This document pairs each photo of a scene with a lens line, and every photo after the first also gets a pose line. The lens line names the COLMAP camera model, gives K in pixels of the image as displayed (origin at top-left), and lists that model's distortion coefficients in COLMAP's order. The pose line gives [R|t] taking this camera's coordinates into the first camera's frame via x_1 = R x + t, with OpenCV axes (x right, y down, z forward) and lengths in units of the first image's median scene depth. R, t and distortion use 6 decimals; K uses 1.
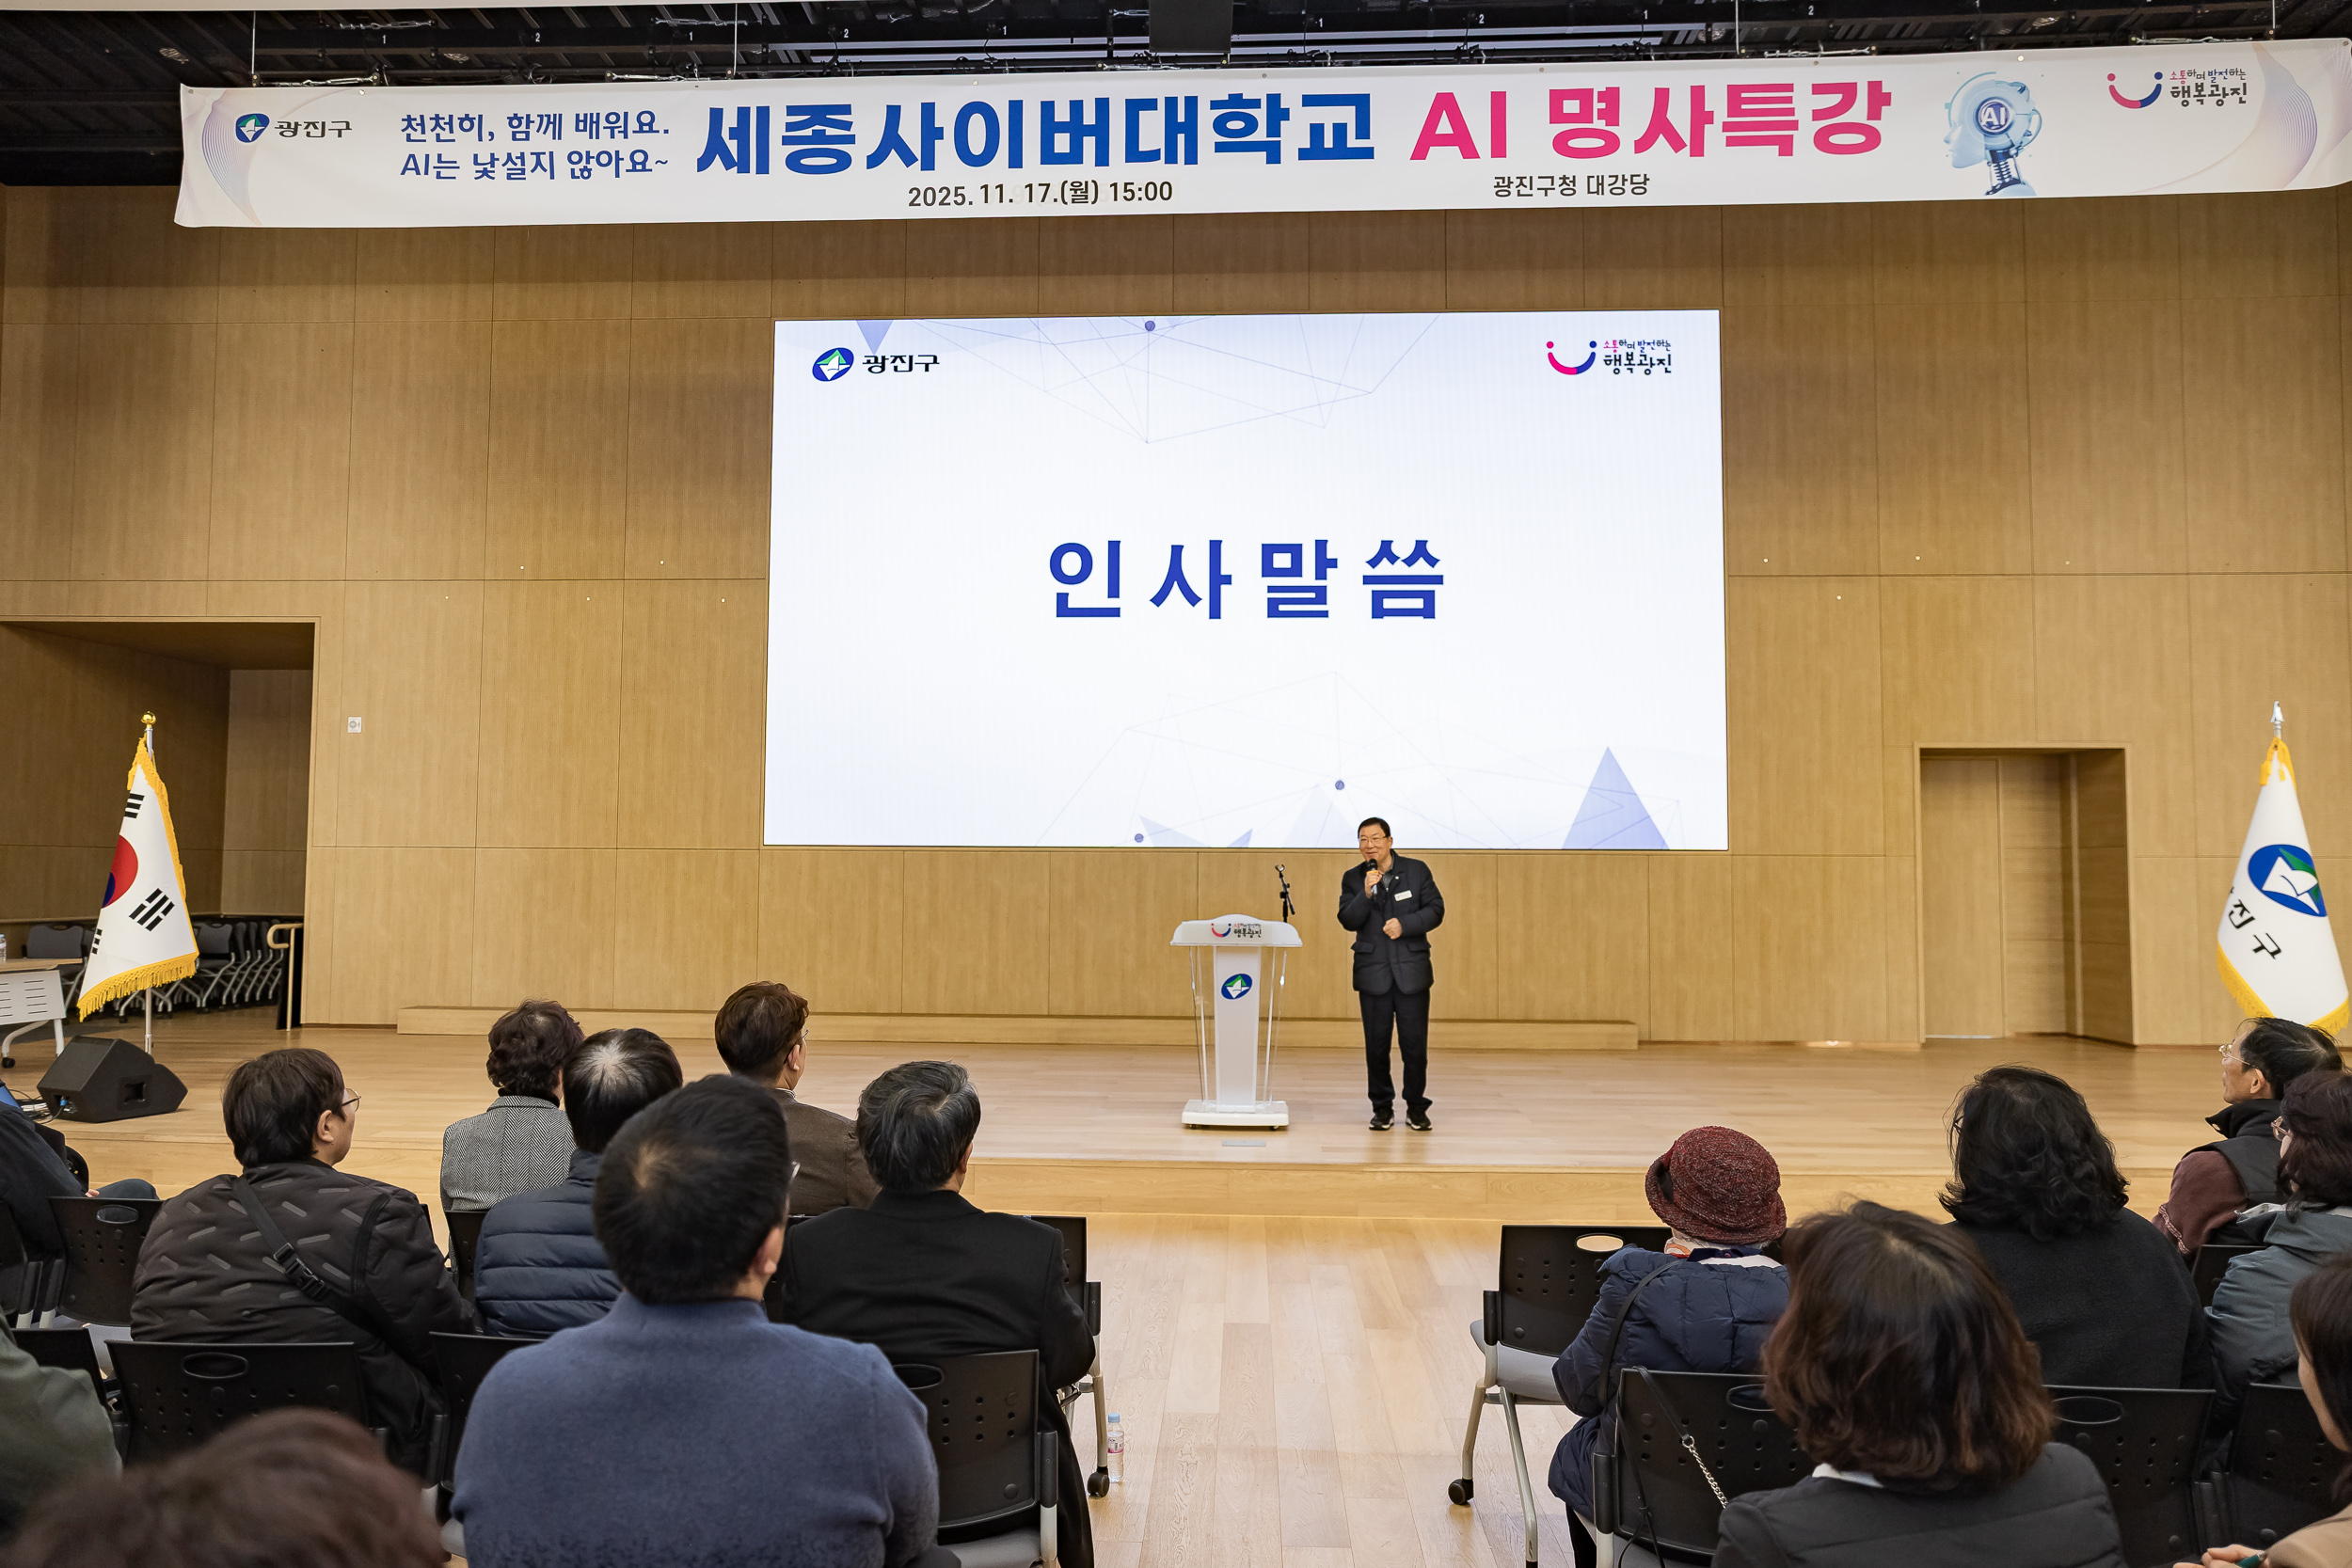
lens RADIAL K [[1559.8, 0, 1175.6], [0, 1559.8, 790.9], [0, 0, 1]] dist [-0.022425, 0.041321]
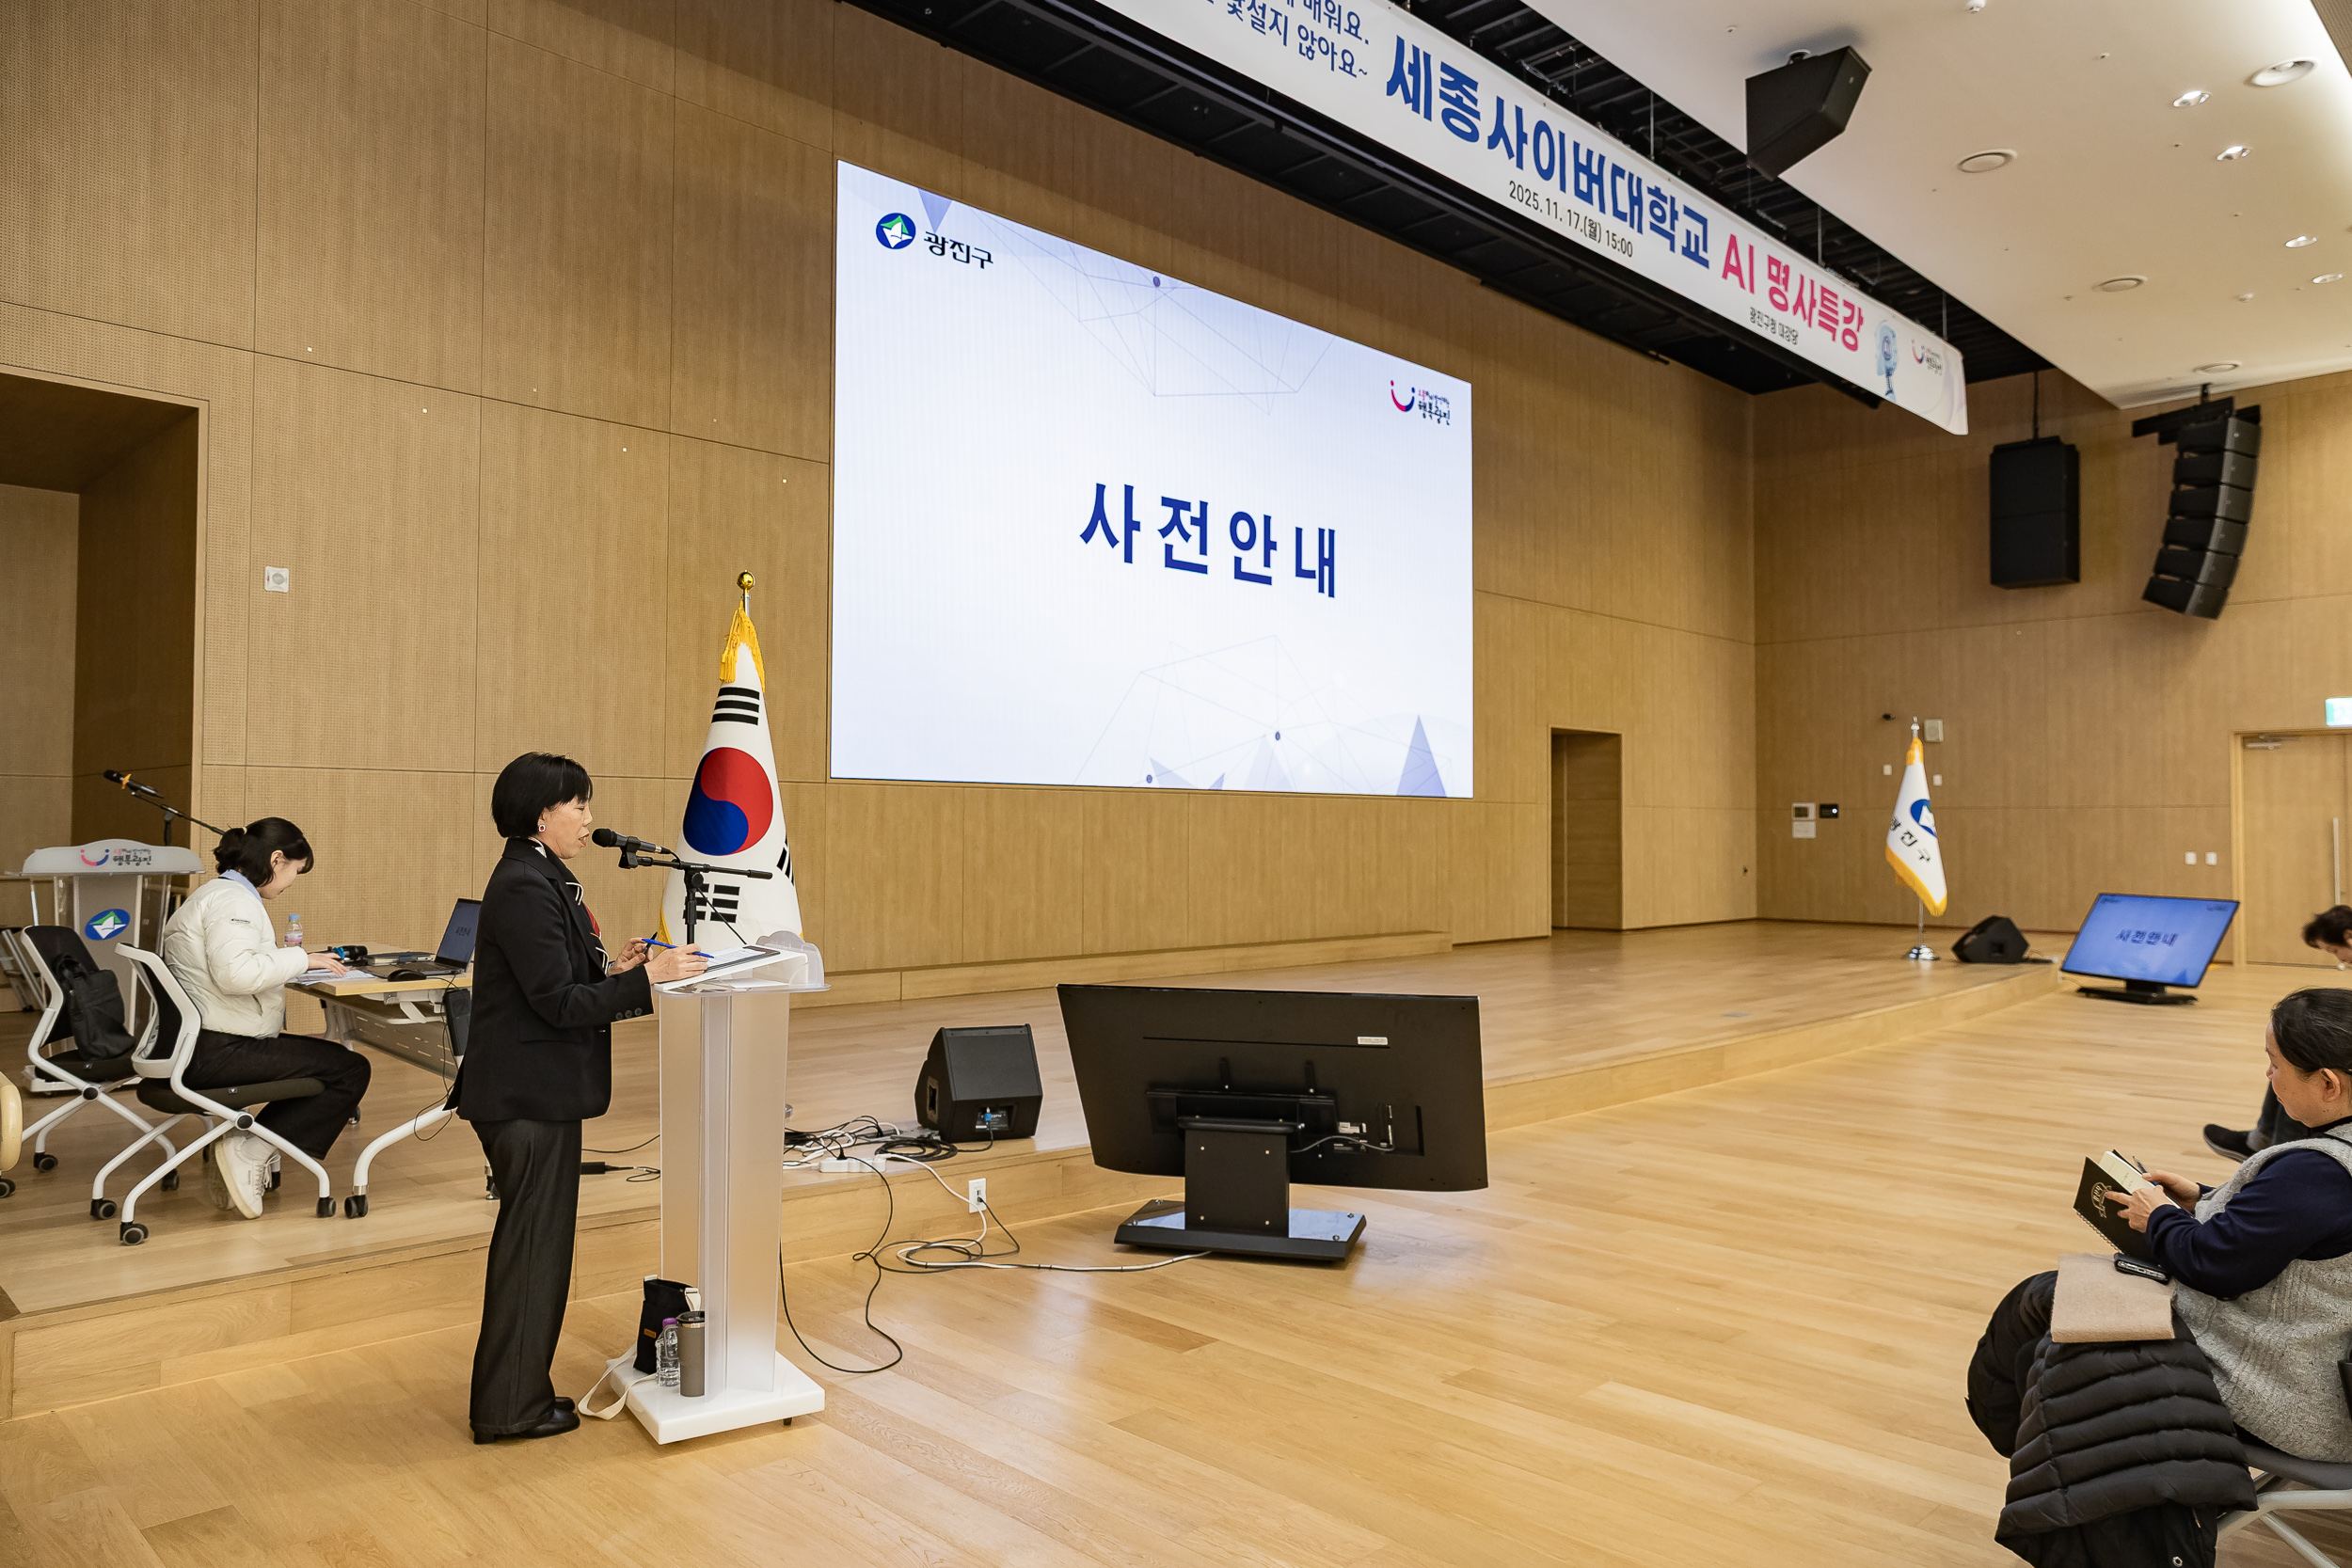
lens RADIAL K [[1559.8, 0, 1178.4], [0, 1559.8, 794.8], [0, 0, 1]] dist [-0.022425, 0.041321]
pose [[0.675624, 0.014254, 0.737108, -0.779944], [-0.038239, 0.999145, 0.015728, 0.023899], [-0.736254, -0.038813, 0.675592, 0.289333]]
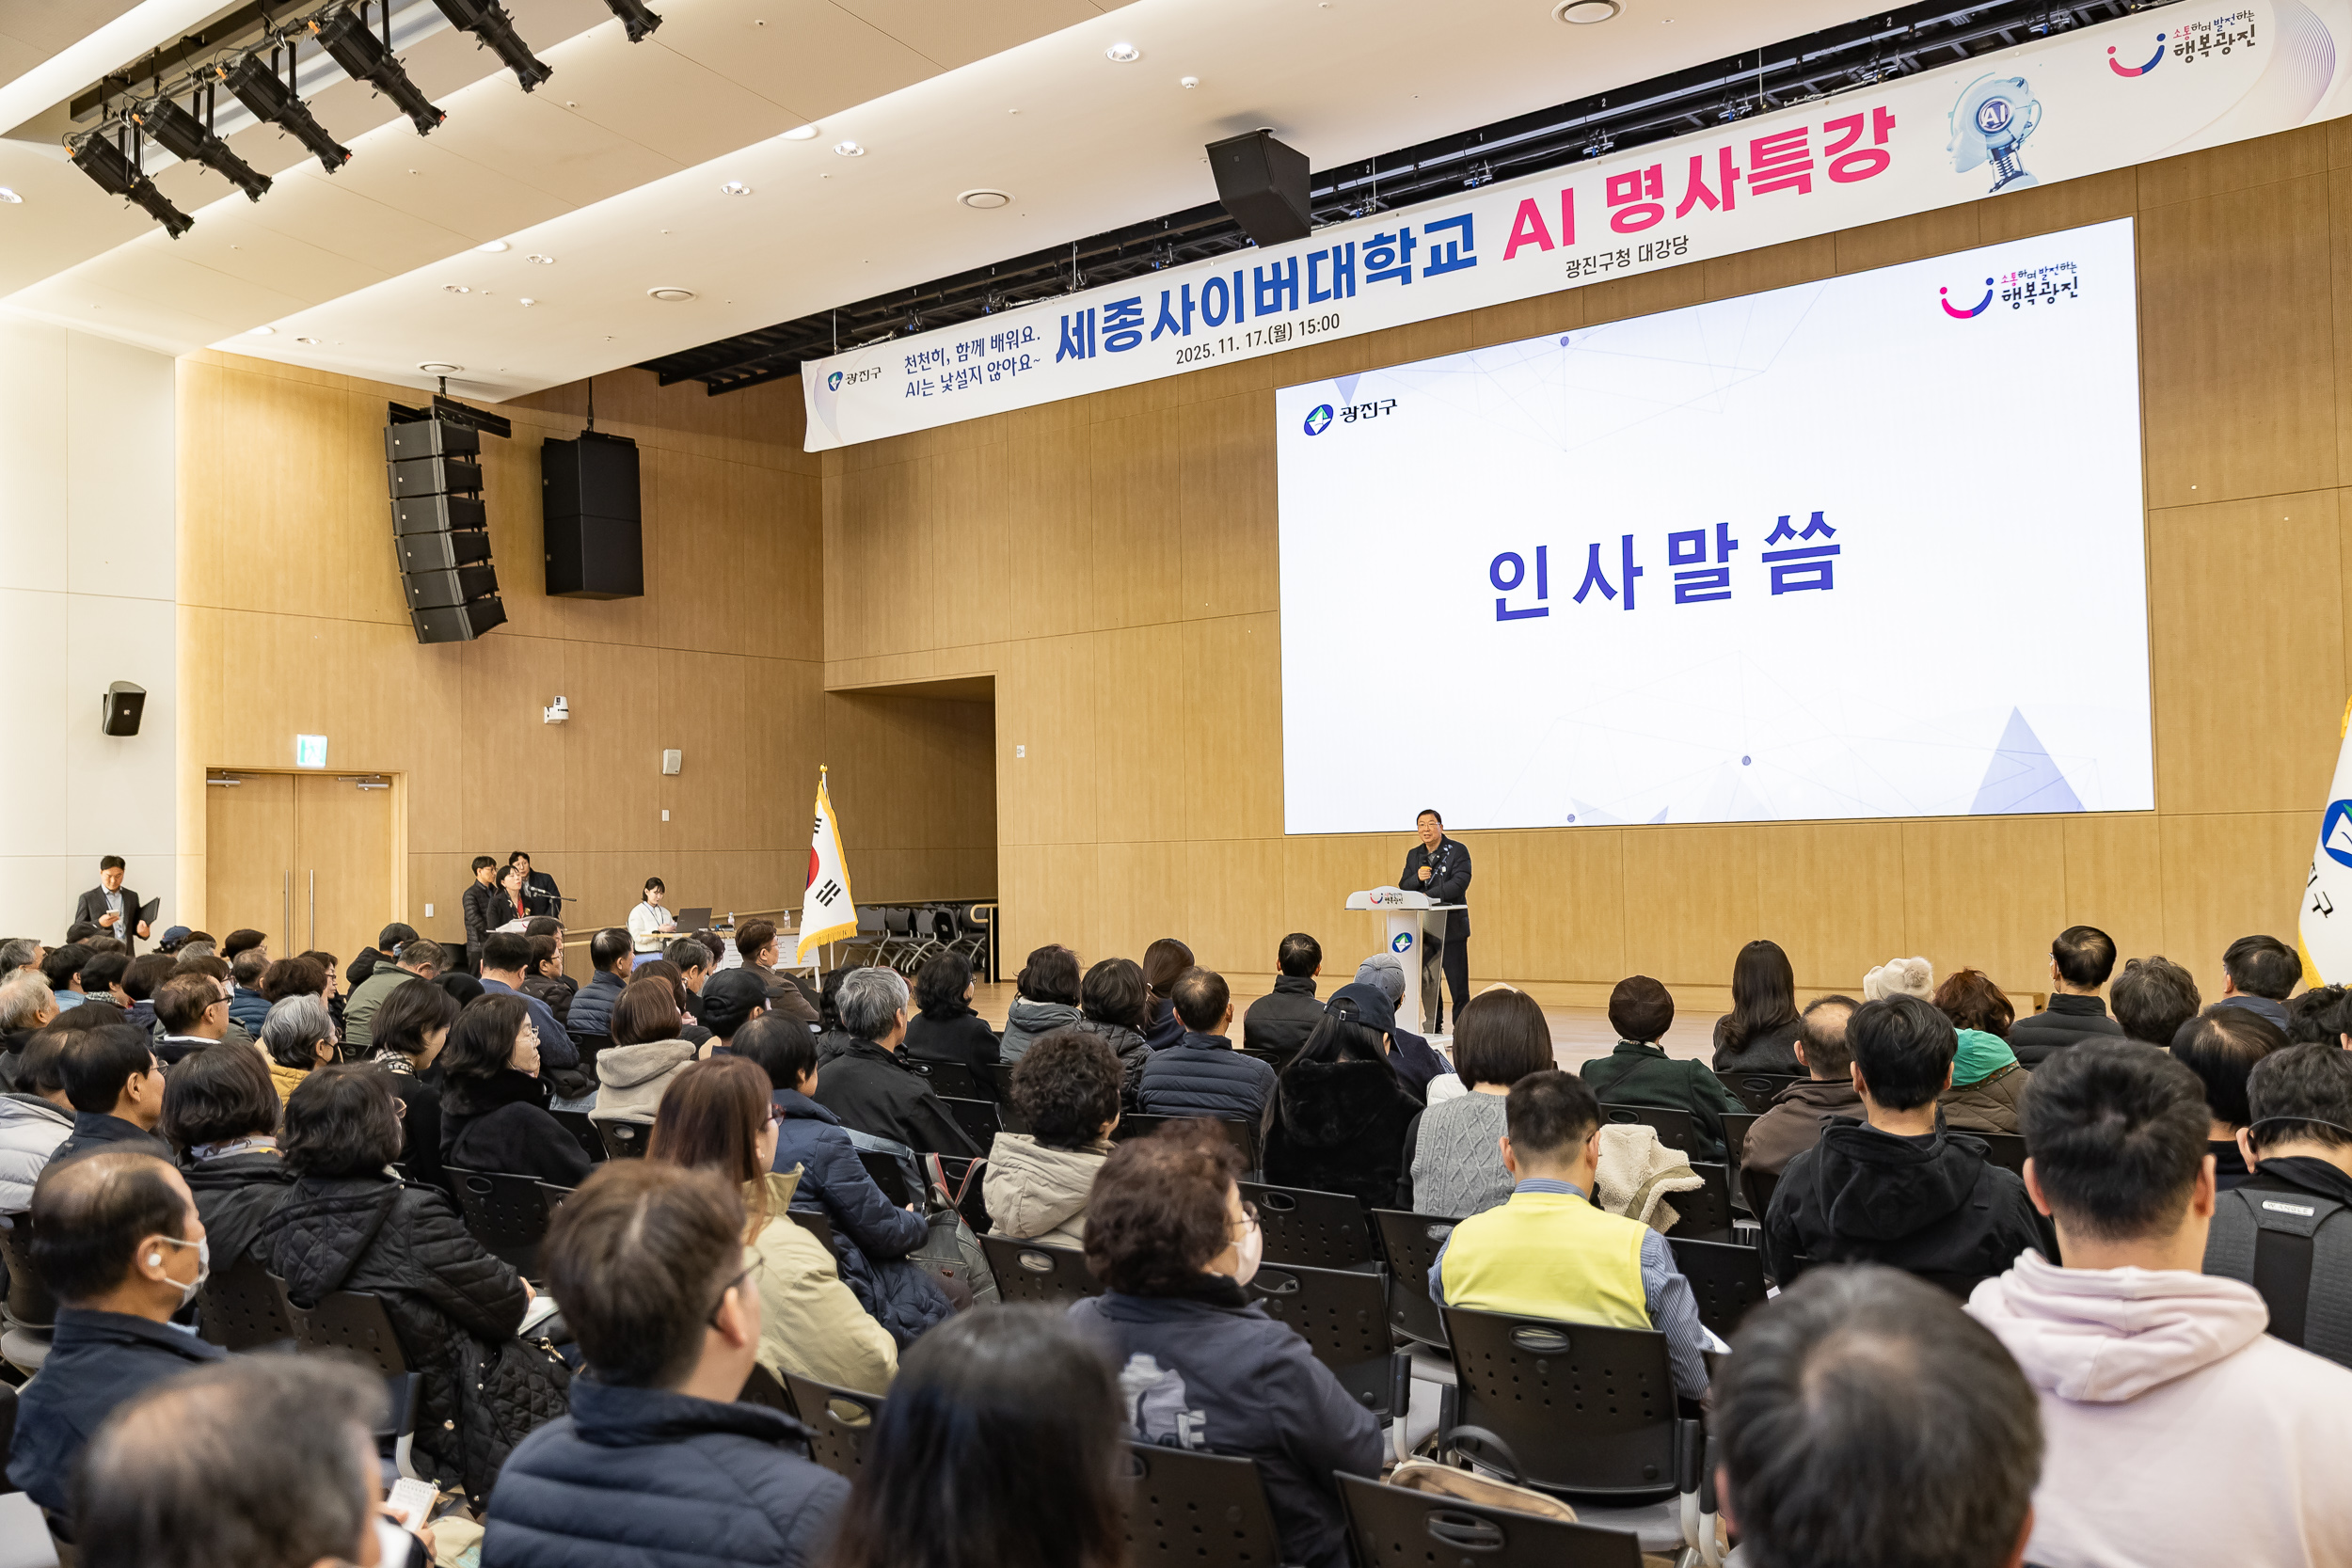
lens RADIAL K [[1972.0, 0, 1184.6], [0, 1972.0, 798.7], [0, 0, 1]] dist [-0.013785, 0.054781]
pose [[0.813971, -0.039793, -0.579541, 0.559396], [0.055854, 0.998390, 0.009896, -0.012112], [0.578214, -0.040425, 0.814883, -0.277829]]
